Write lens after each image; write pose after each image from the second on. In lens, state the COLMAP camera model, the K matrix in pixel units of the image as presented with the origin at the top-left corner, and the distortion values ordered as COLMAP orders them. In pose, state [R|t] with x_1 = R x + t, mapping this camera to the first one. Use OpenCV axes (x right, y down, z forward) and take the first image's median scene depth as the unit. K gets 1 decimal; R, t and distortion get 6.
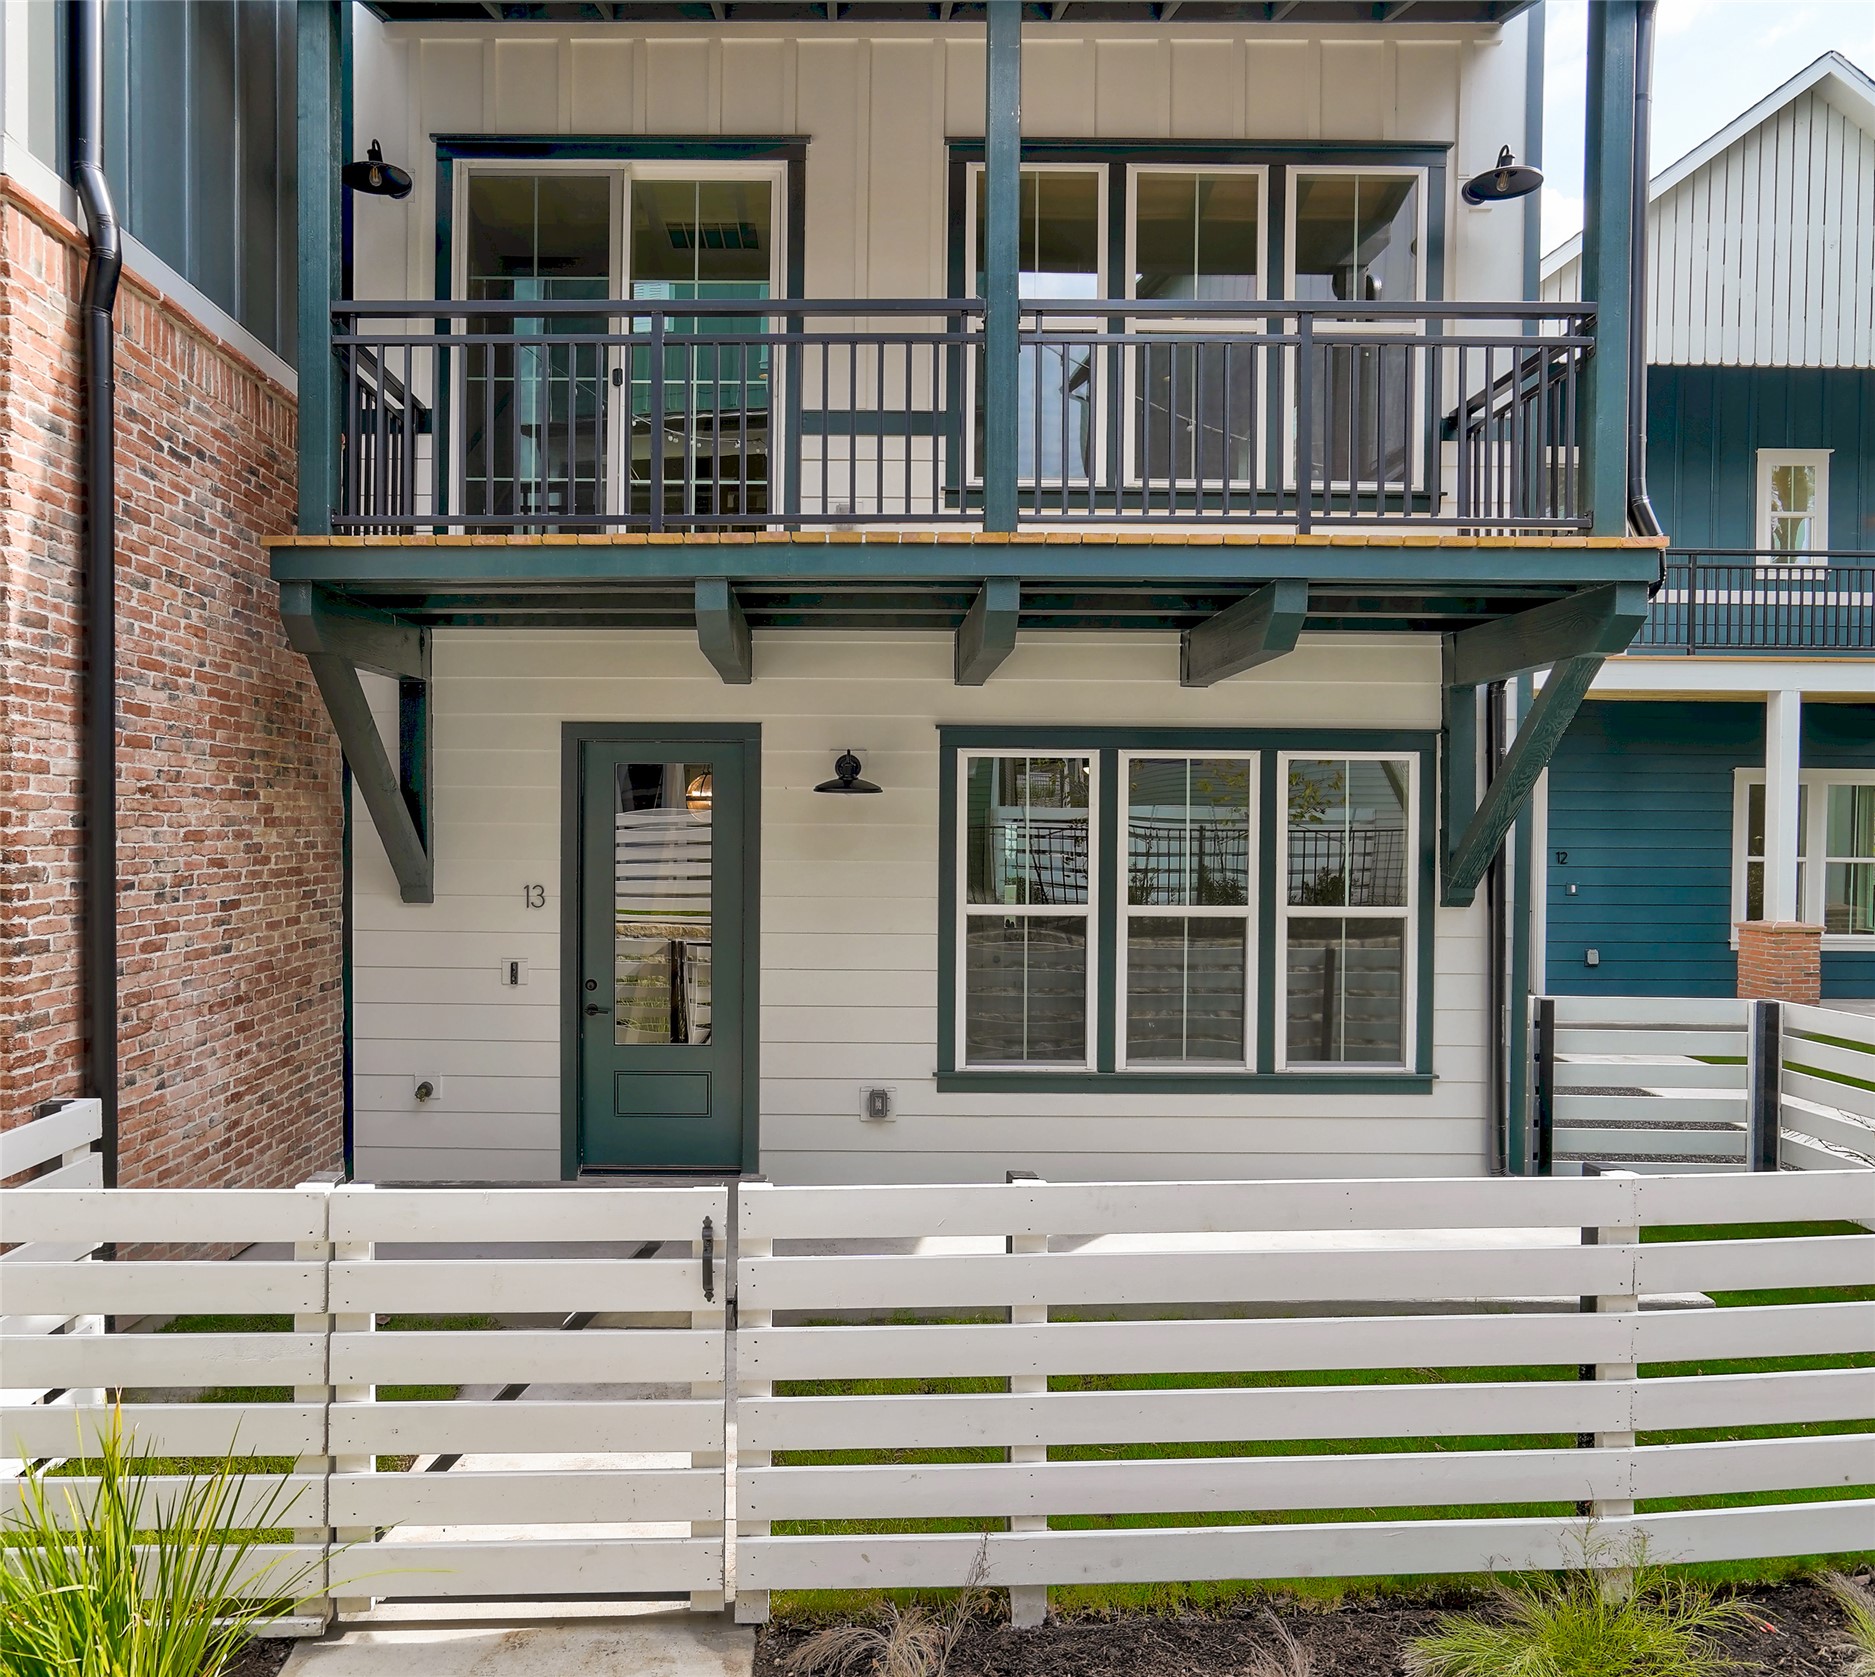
lens RADIAL K [[1197.9, 0, 935.6], [0, 1197.9, 851.4], [0, 0, 1]] dist [0.009776, 0.000929]
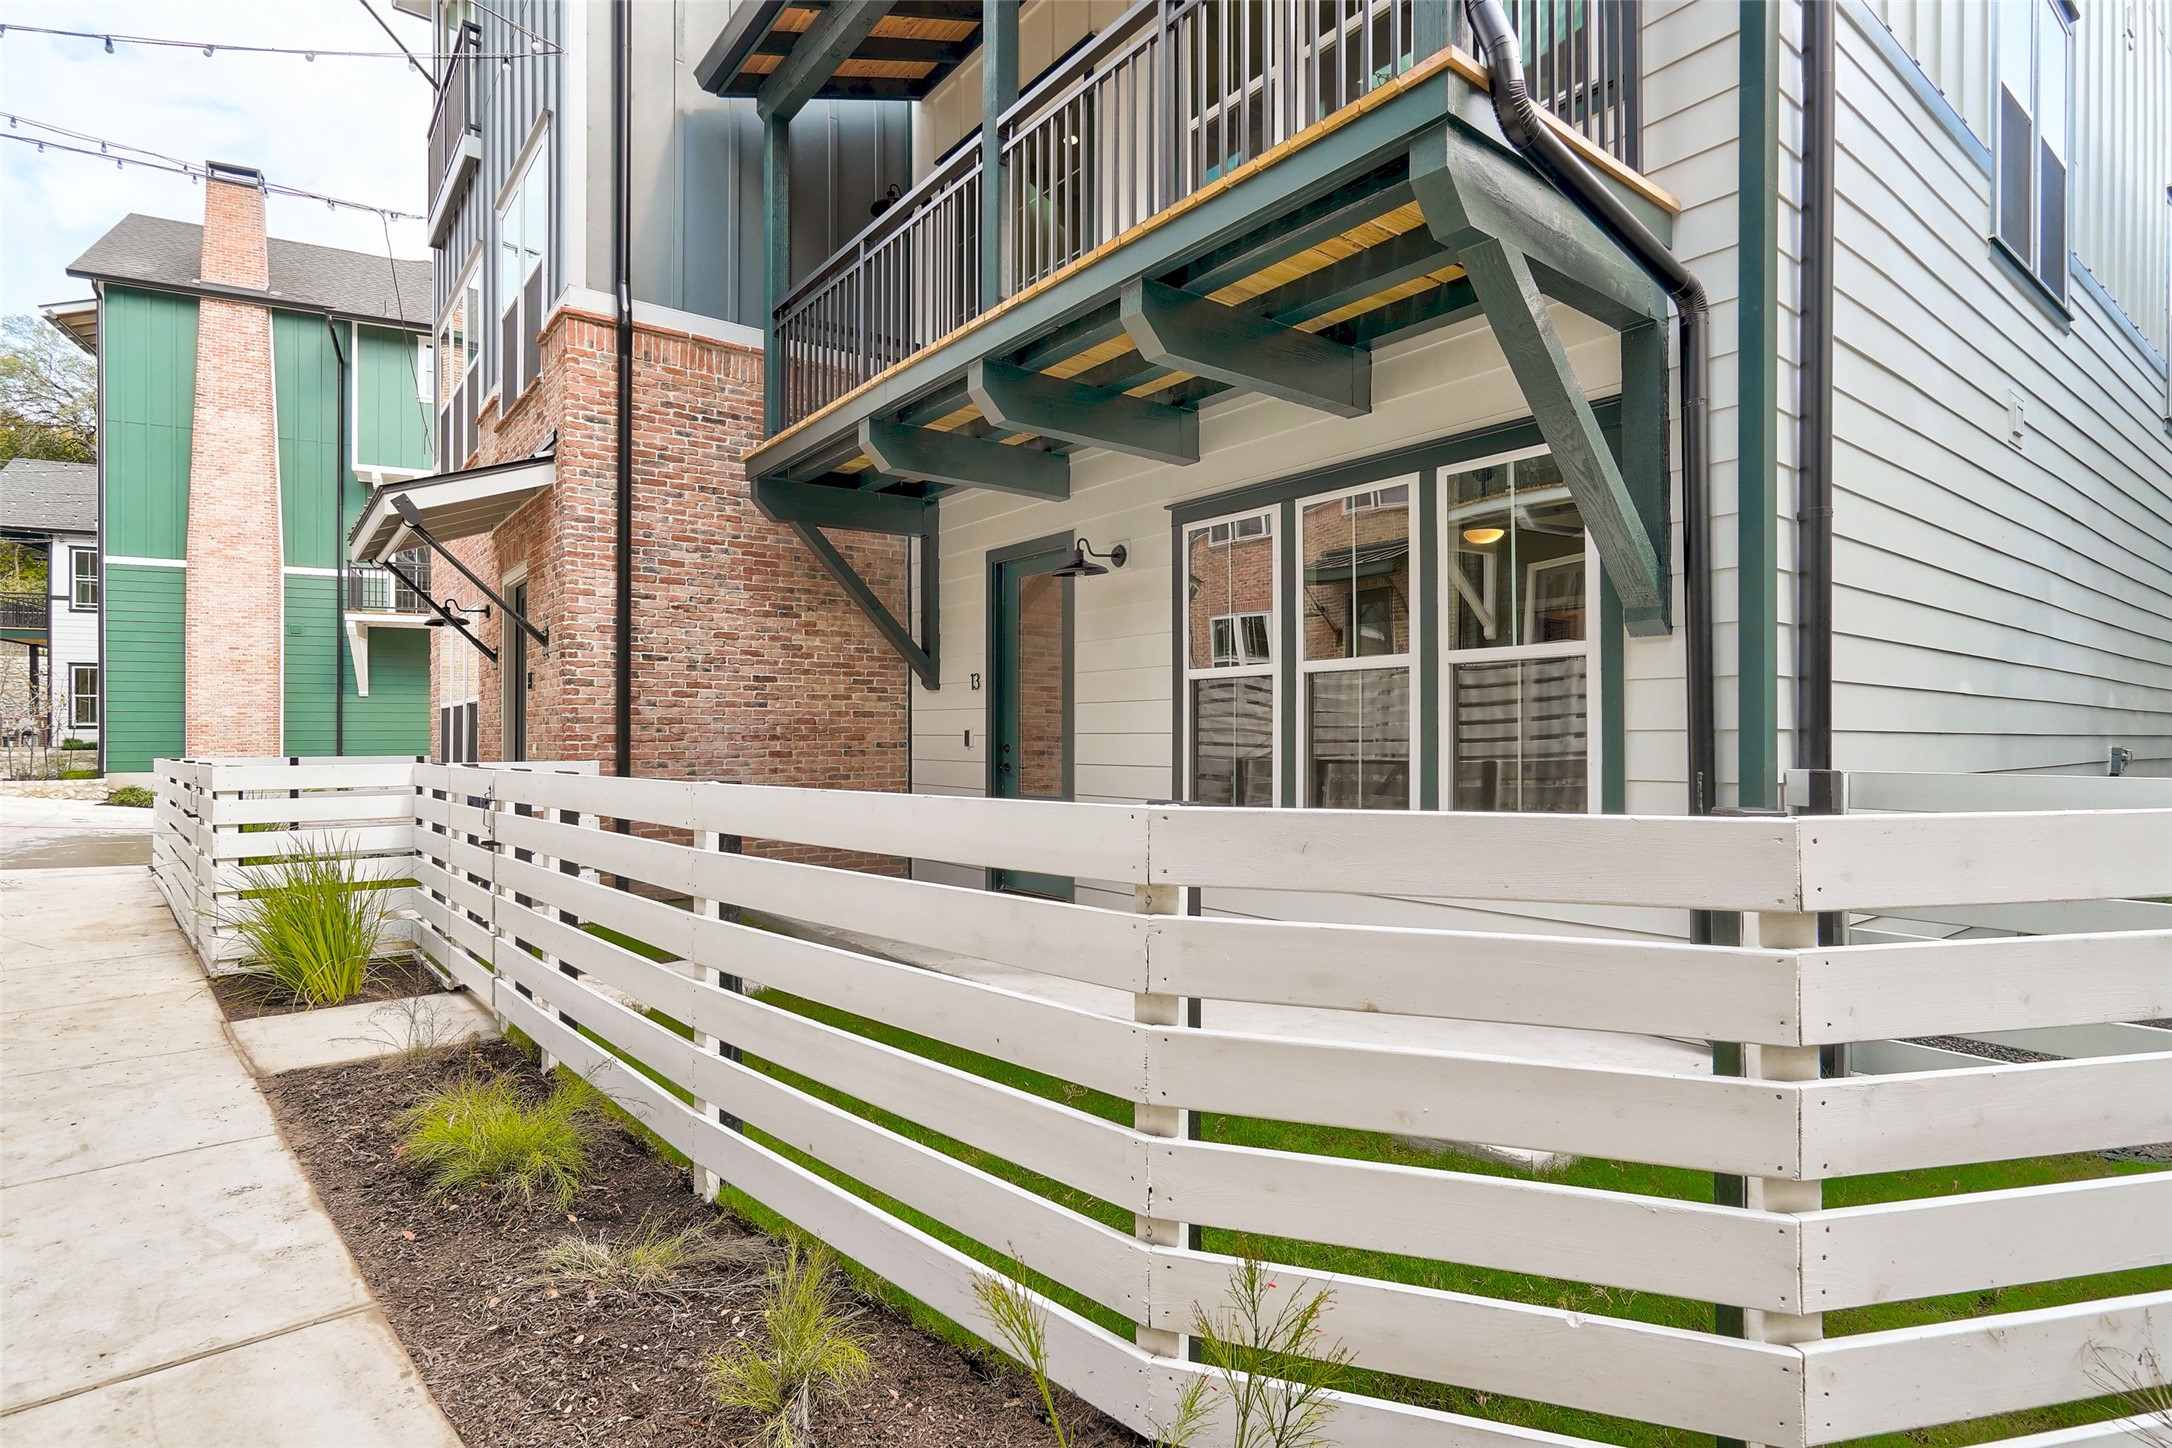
lens RADIAL K [[1130.8, 0, 1087.0], [0, 1130.8, 729.7], [0, 0, 1]] dist [0.006840, 0.001247]
pose [[0.607275, -0.012592, -0.794392, 0.973243], [-0.005151, 0.999791, -0.019786, 0.148739], [0.794475, 0.016108, 0.607083, 0.410728]]
